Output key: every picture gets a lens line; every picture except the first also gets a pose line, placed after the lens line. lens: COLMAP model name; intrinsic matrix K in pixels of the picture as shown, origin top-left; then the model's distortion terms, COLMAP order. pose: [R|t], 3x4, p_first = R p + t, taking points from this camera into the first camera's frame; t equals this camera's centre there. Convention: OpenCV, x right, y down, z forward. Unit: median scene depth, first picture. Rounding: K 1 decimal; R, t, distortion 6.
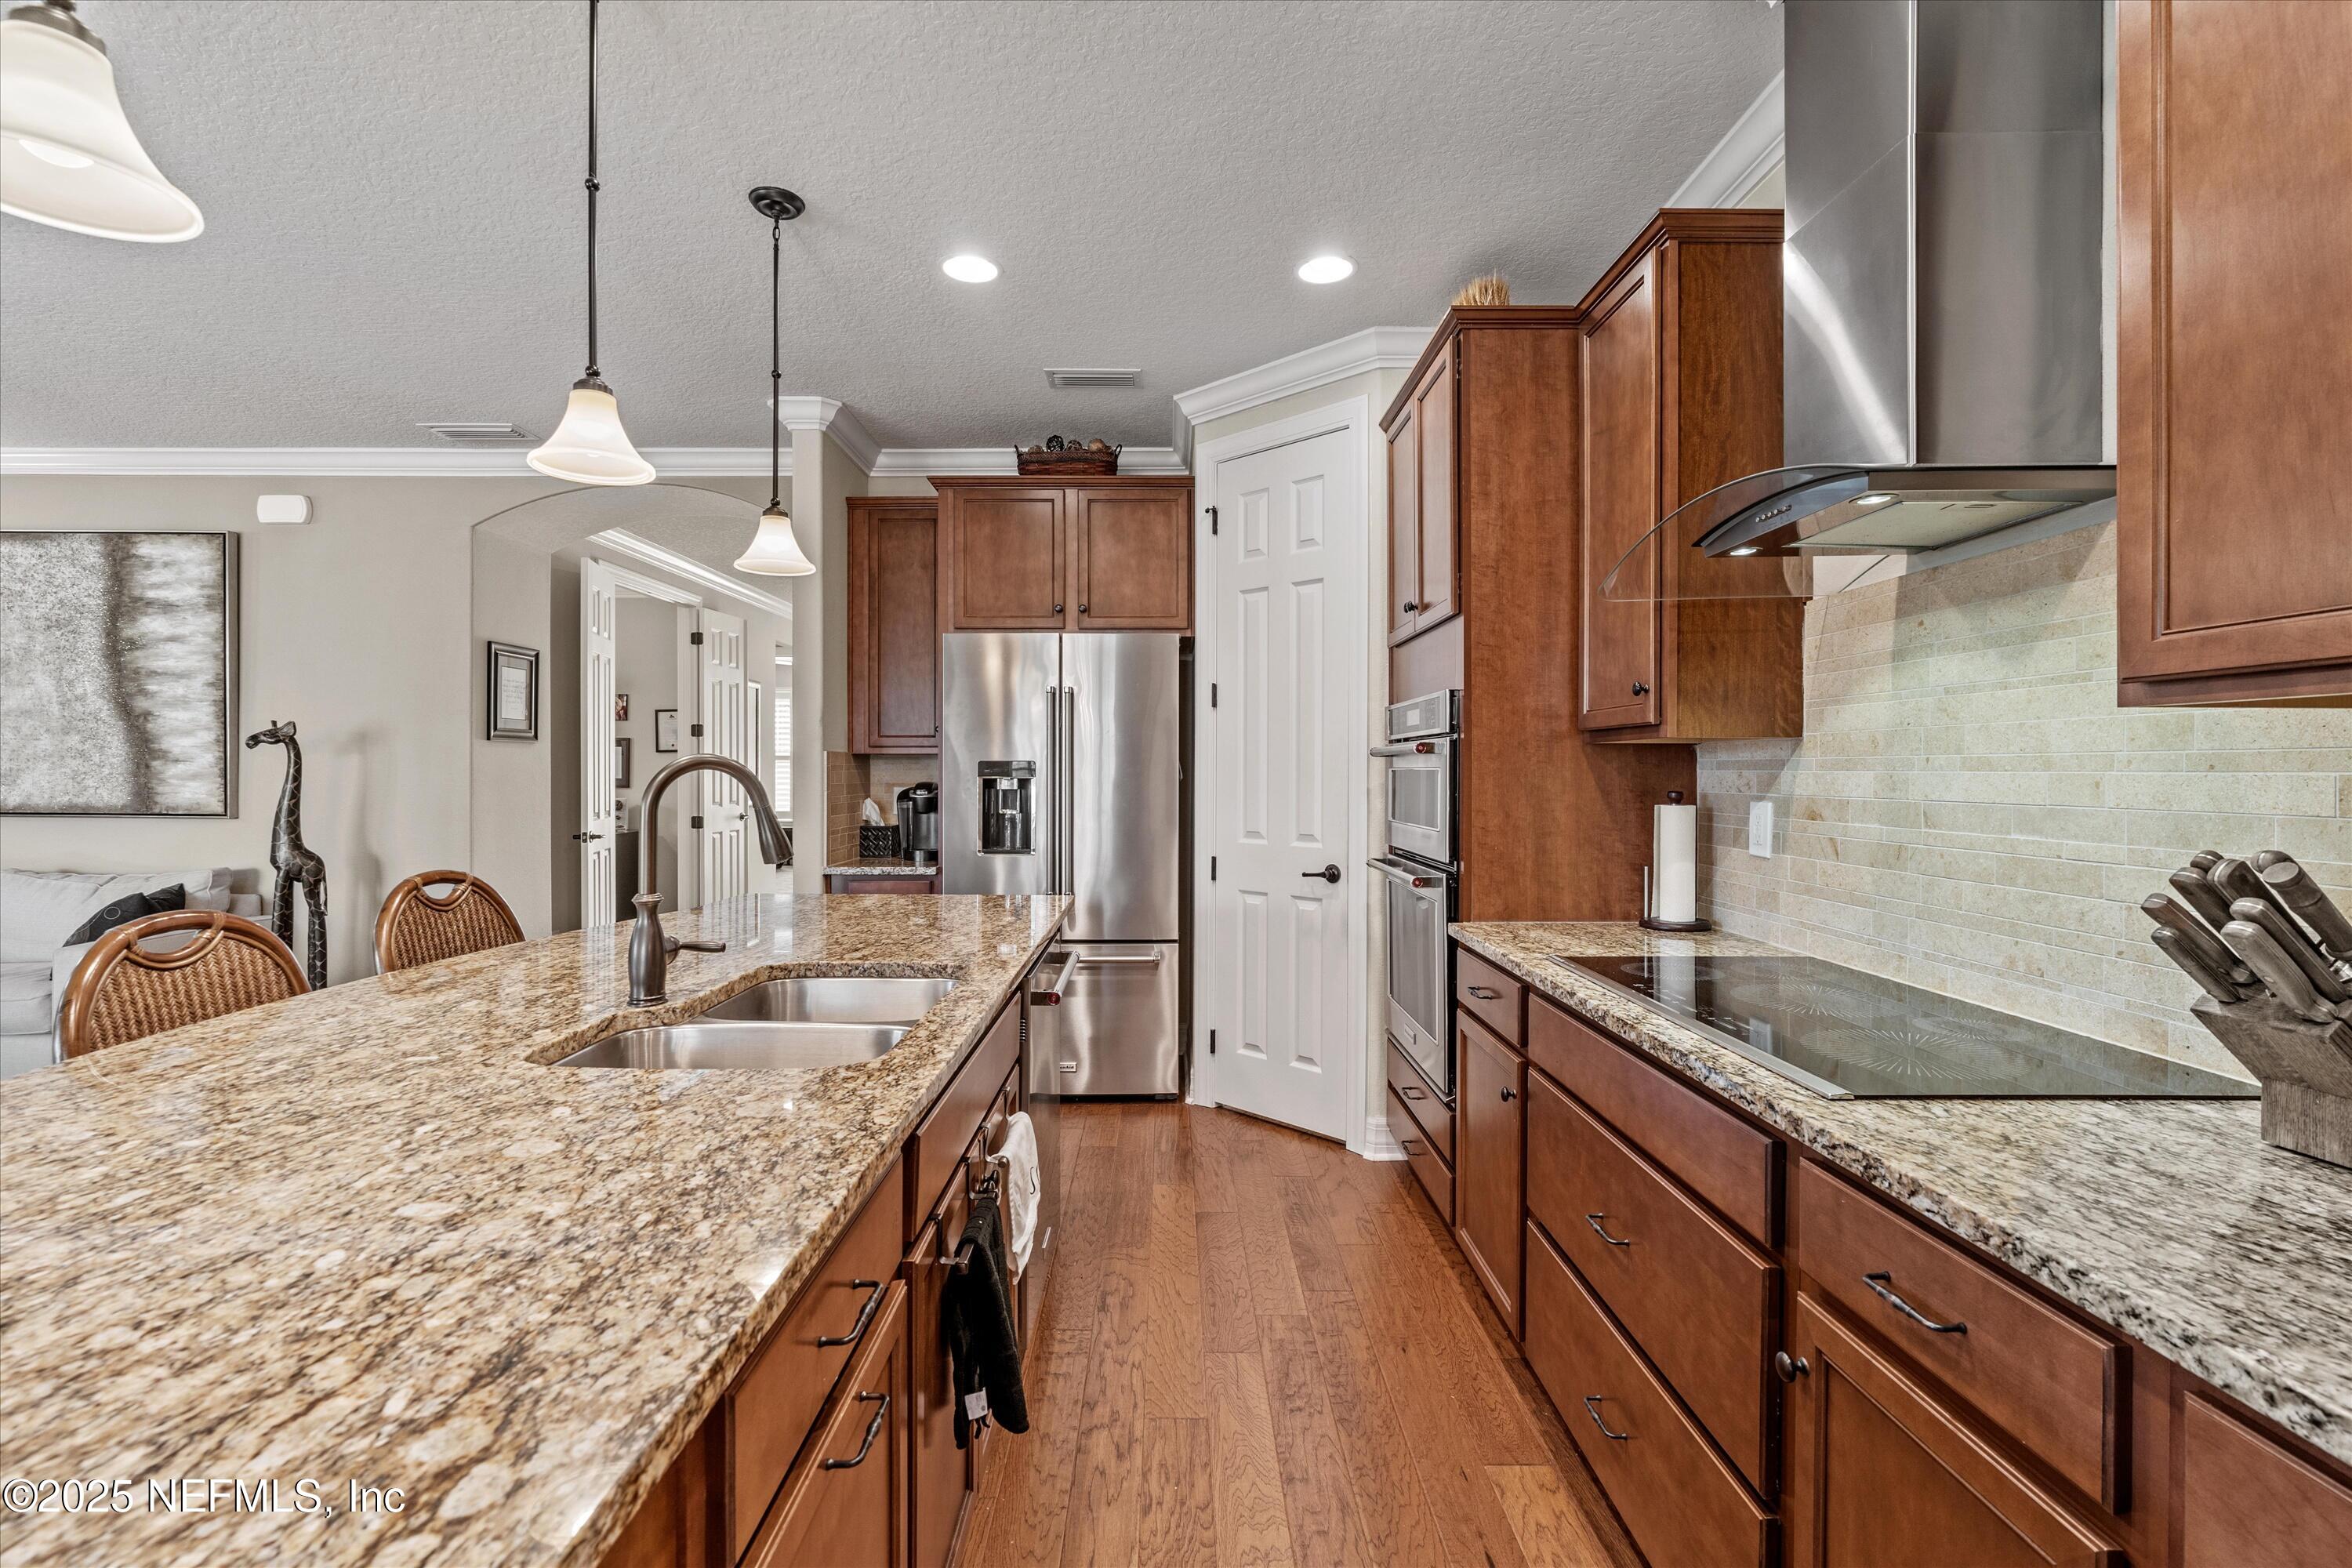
lens RADIAL K [[1075.9, 0, 1174.0], [0, 1075.9, 766.4], [0, 0, 1]] dist [-0.004677, 0.002386]
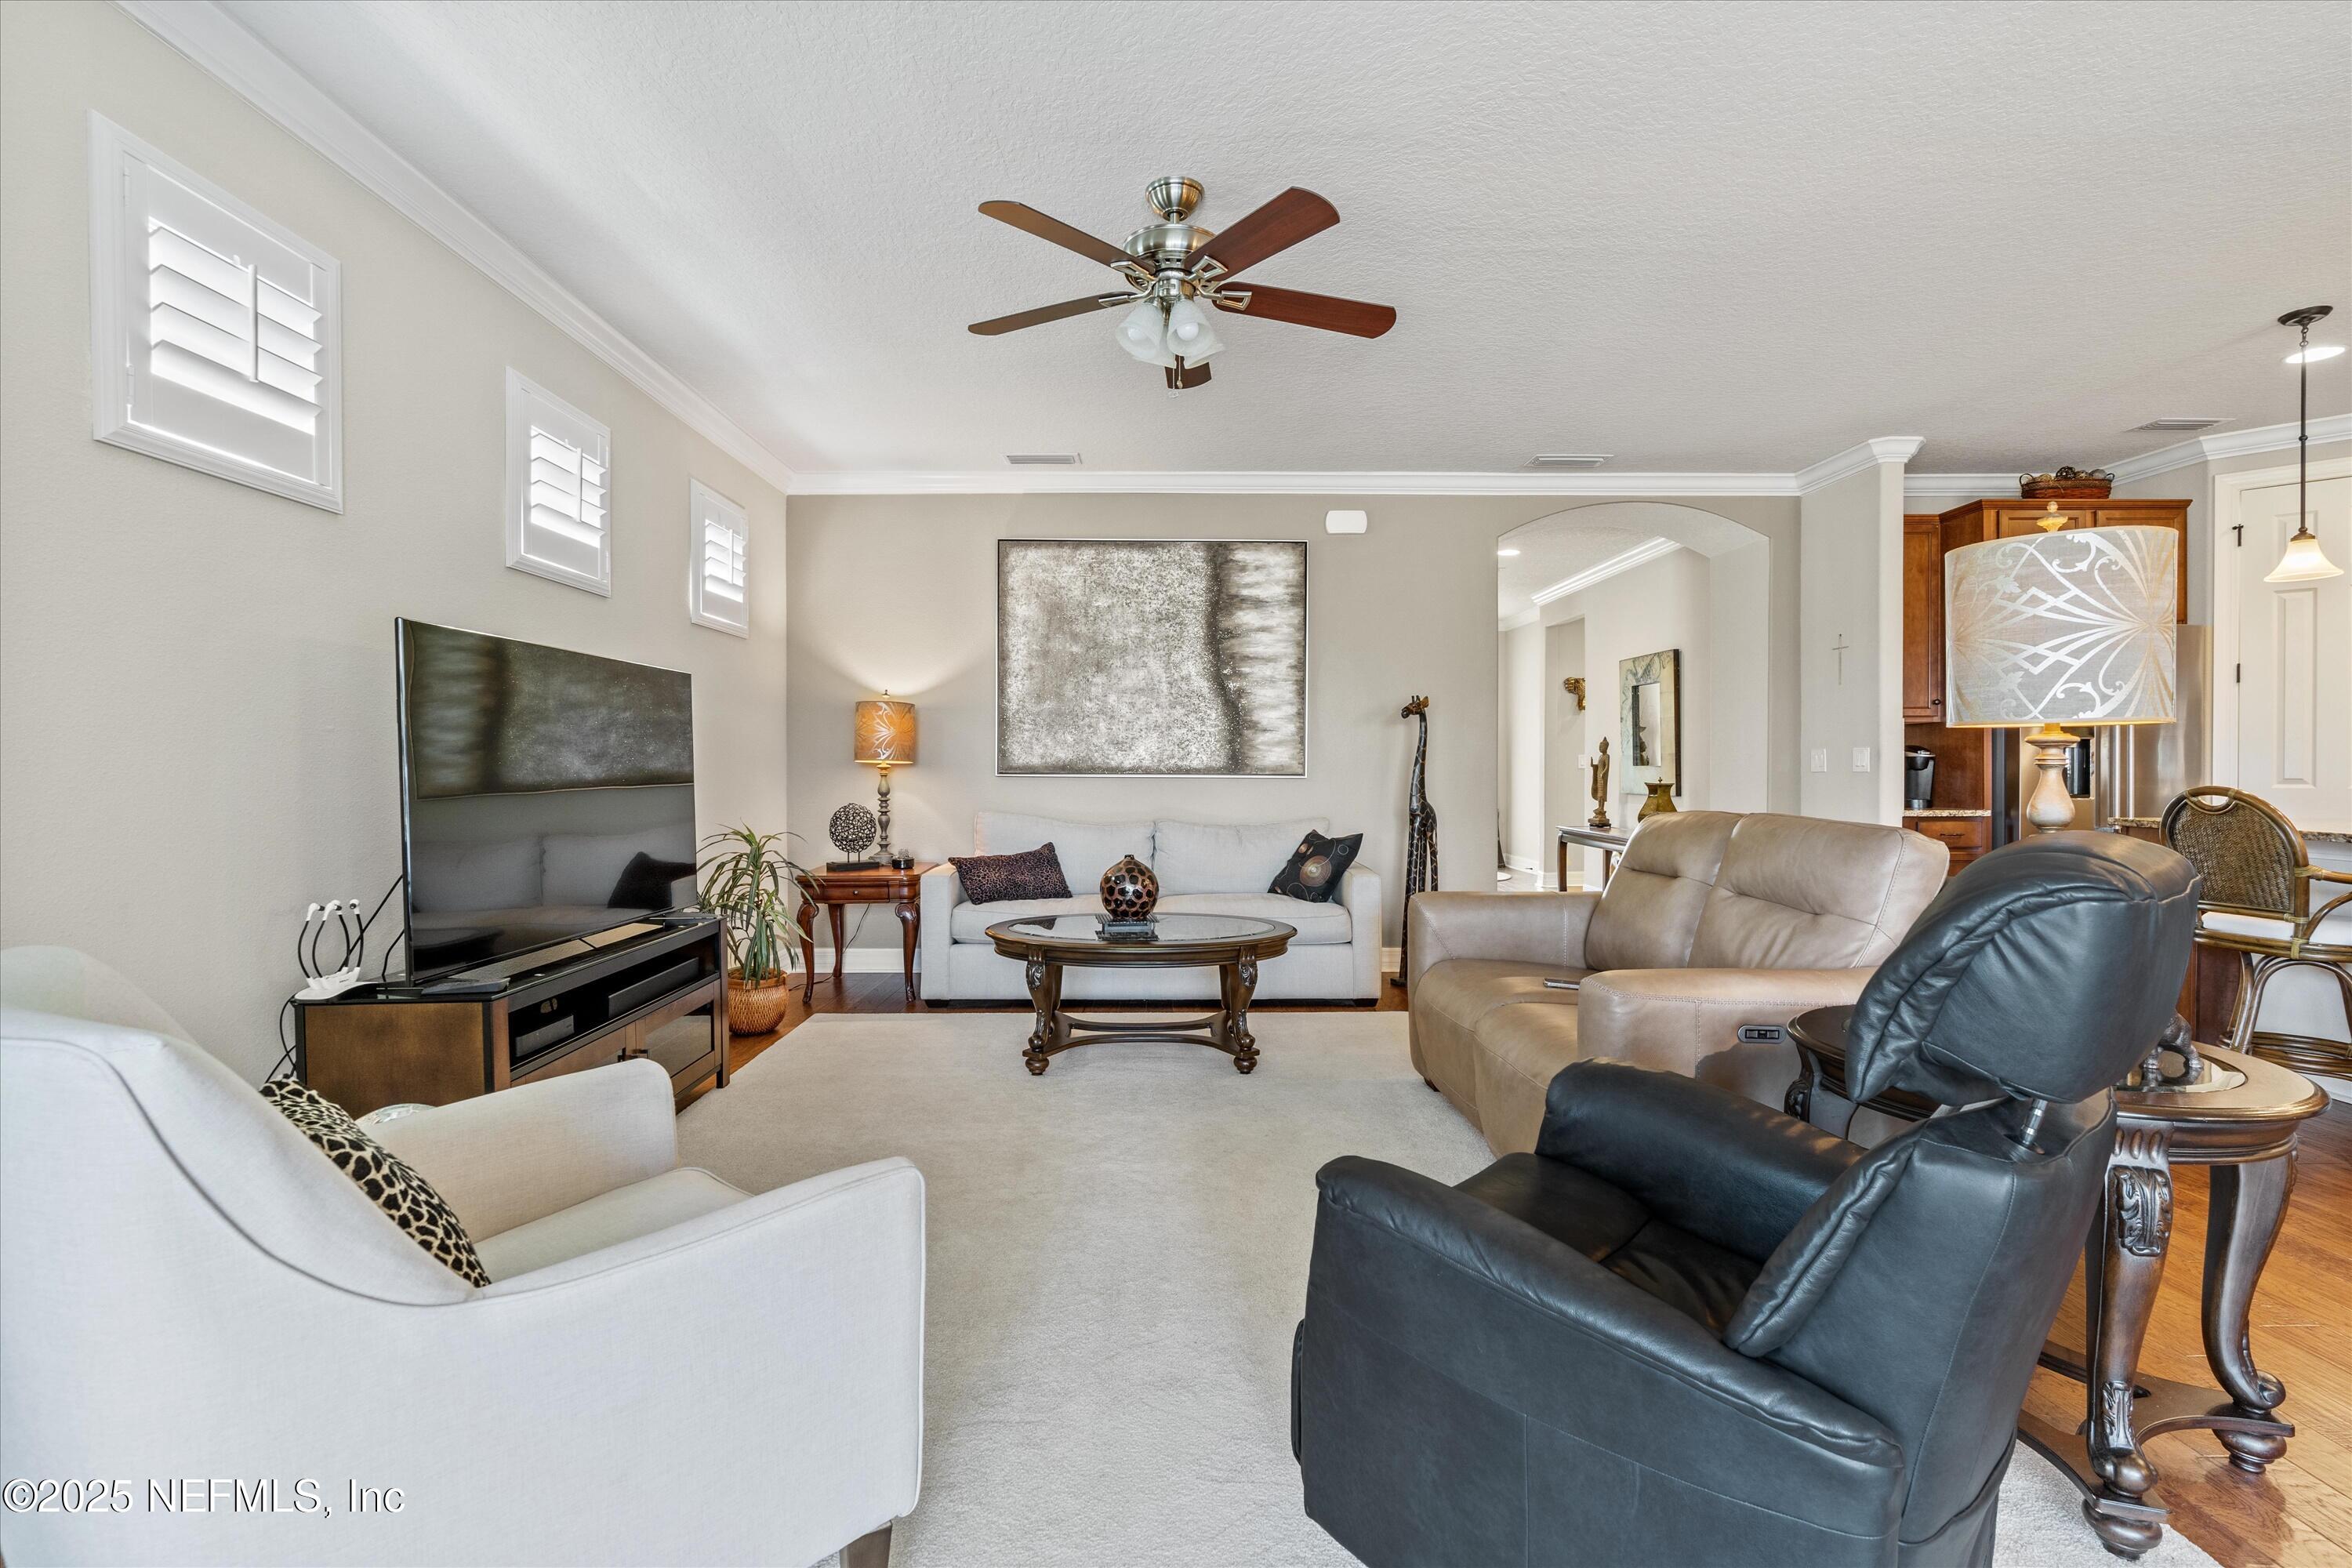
lens RADIAL K [[1075.9, 0, 1171.1], [0, 1075.9, 771.1], [0, 0, 1]] dist [-0.004677, 0.002386]
pose [[0.999895, -0.002419, 0.014276, -1.053699], [0.002305, 0.999965, 0.008036, 0.030826], [-0.014295, -0.008003, 0.999866, -0.211727]]
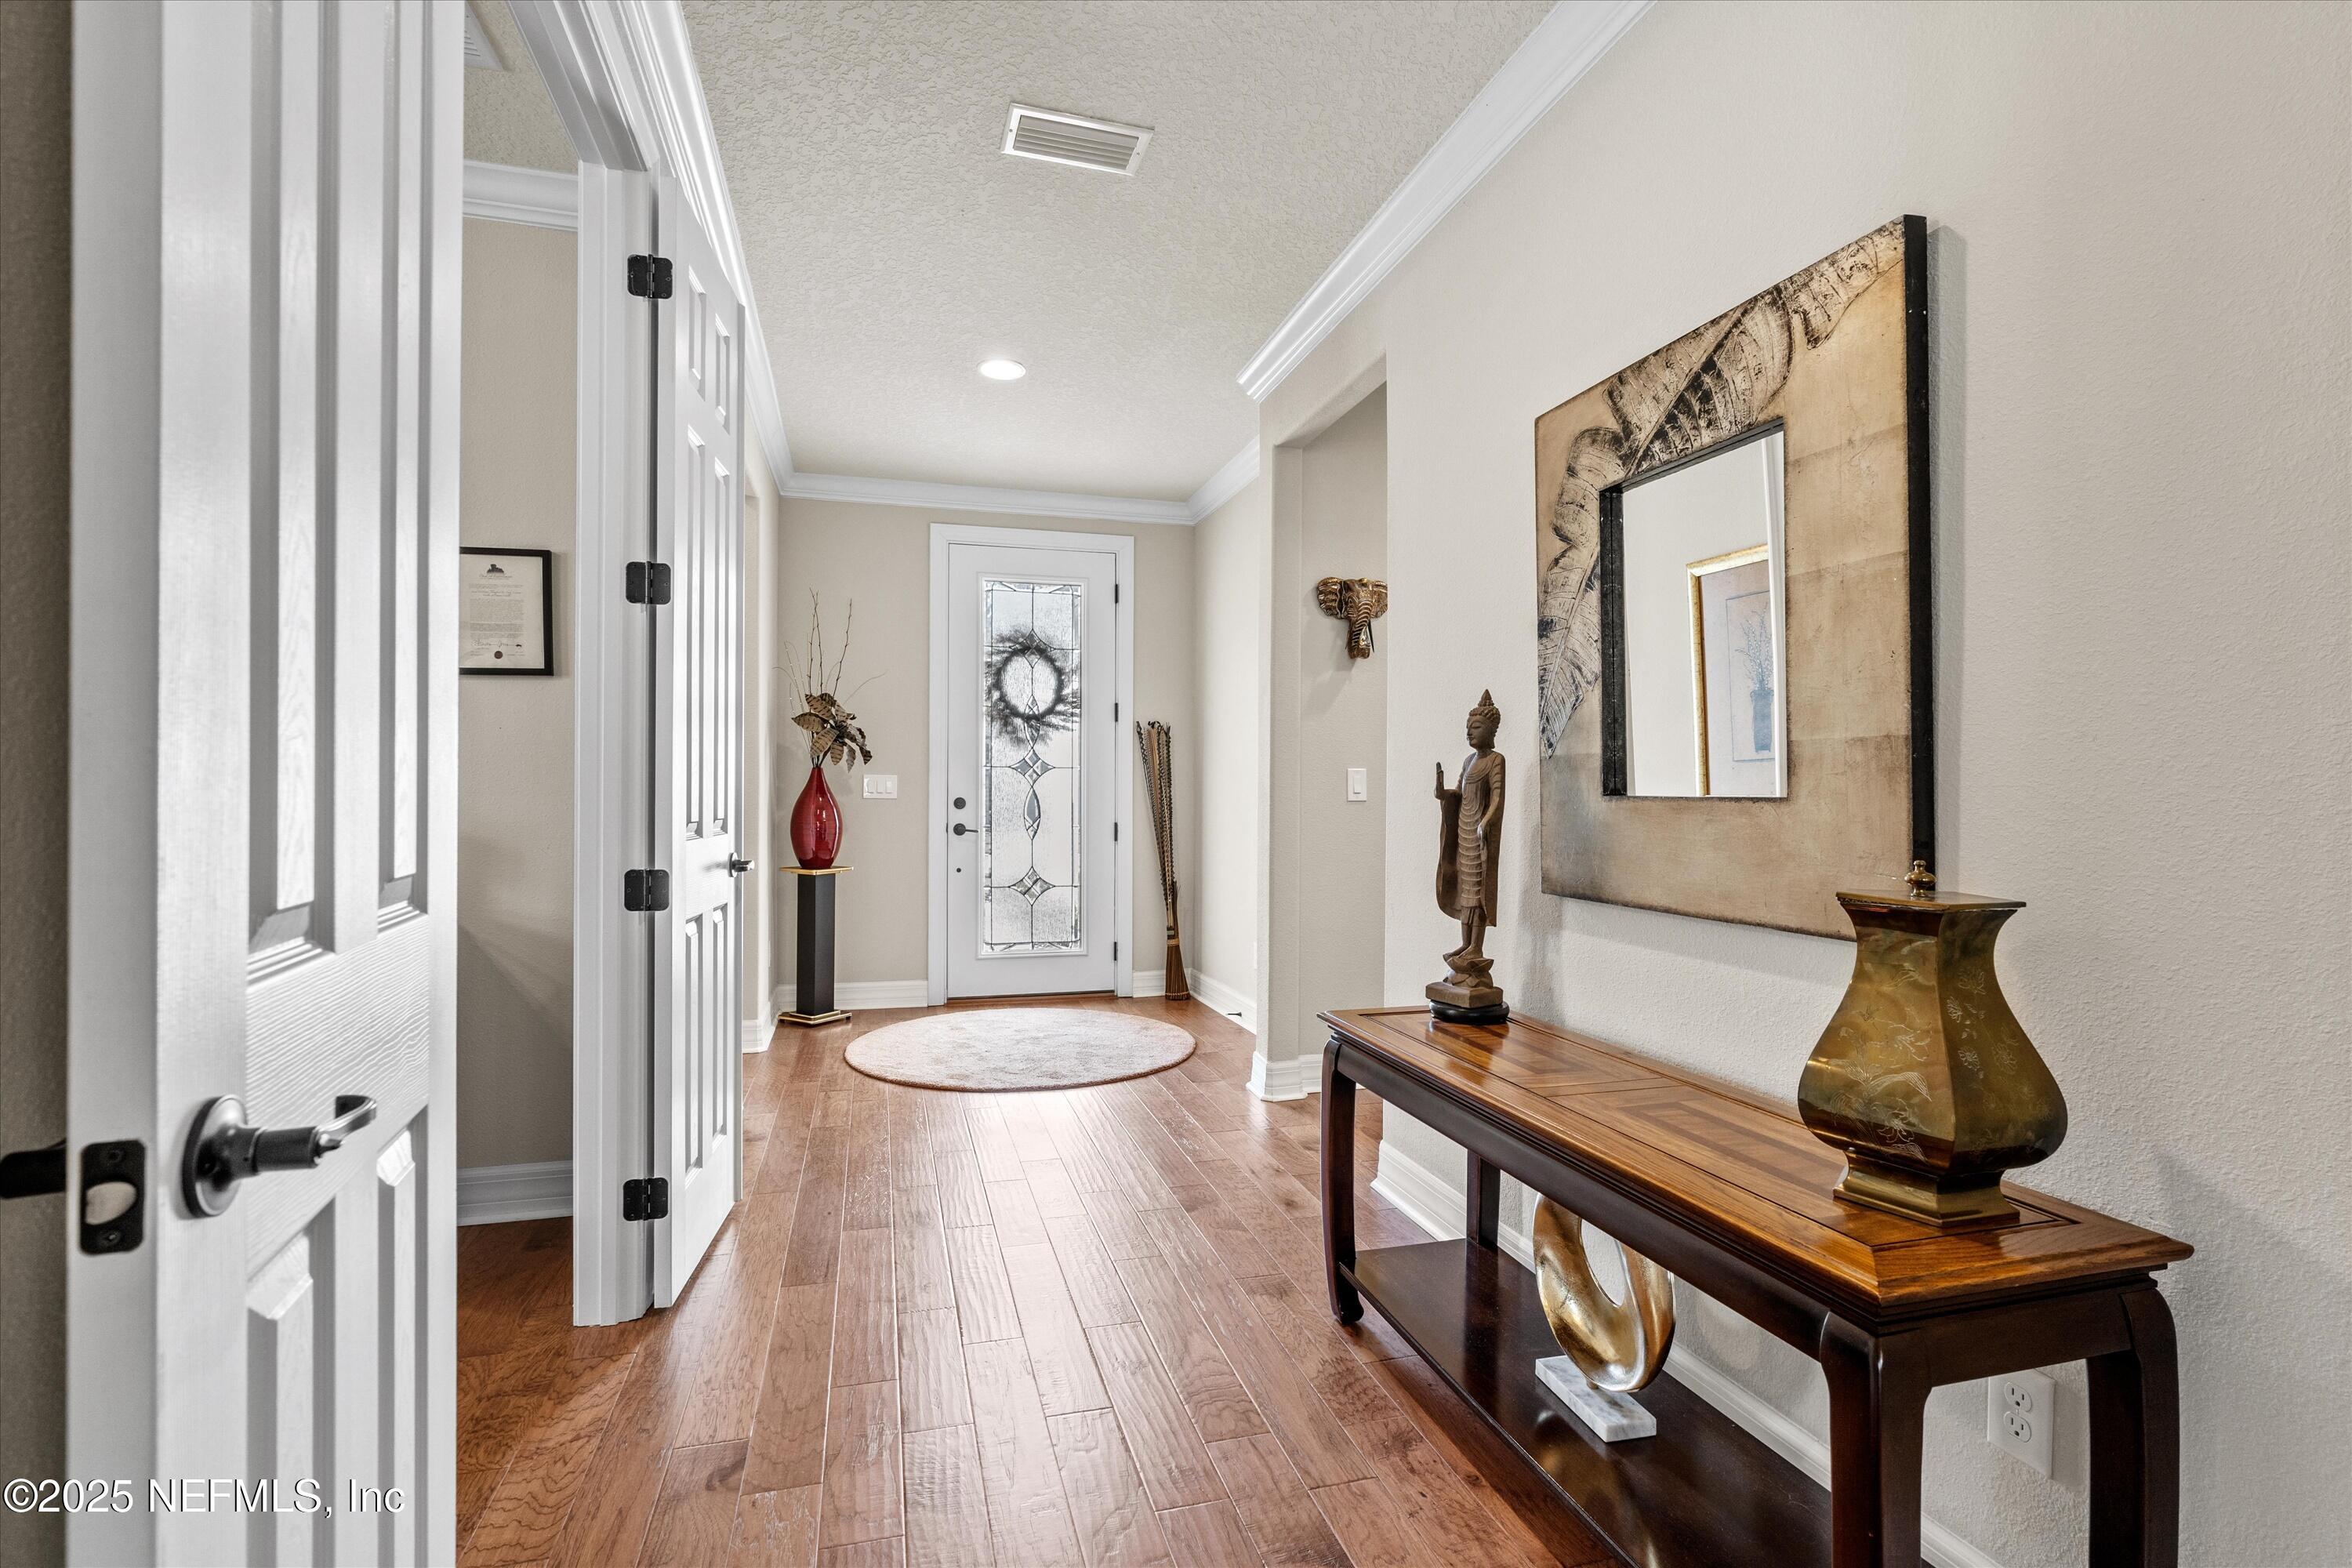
lens RADIAL K [[1075.9, 0, 1175.9], [0, 1075.9, 794.8], [0, 0, 1]] dist [-0.004677, 0.002386]
pose [[0.963303, 0.006145, 0.268348, -0.601866], [-0.007555, 0.999963, 0.004223, 0.036583], [-0.268312, -0.006095, 0.963313, 1.056631]]
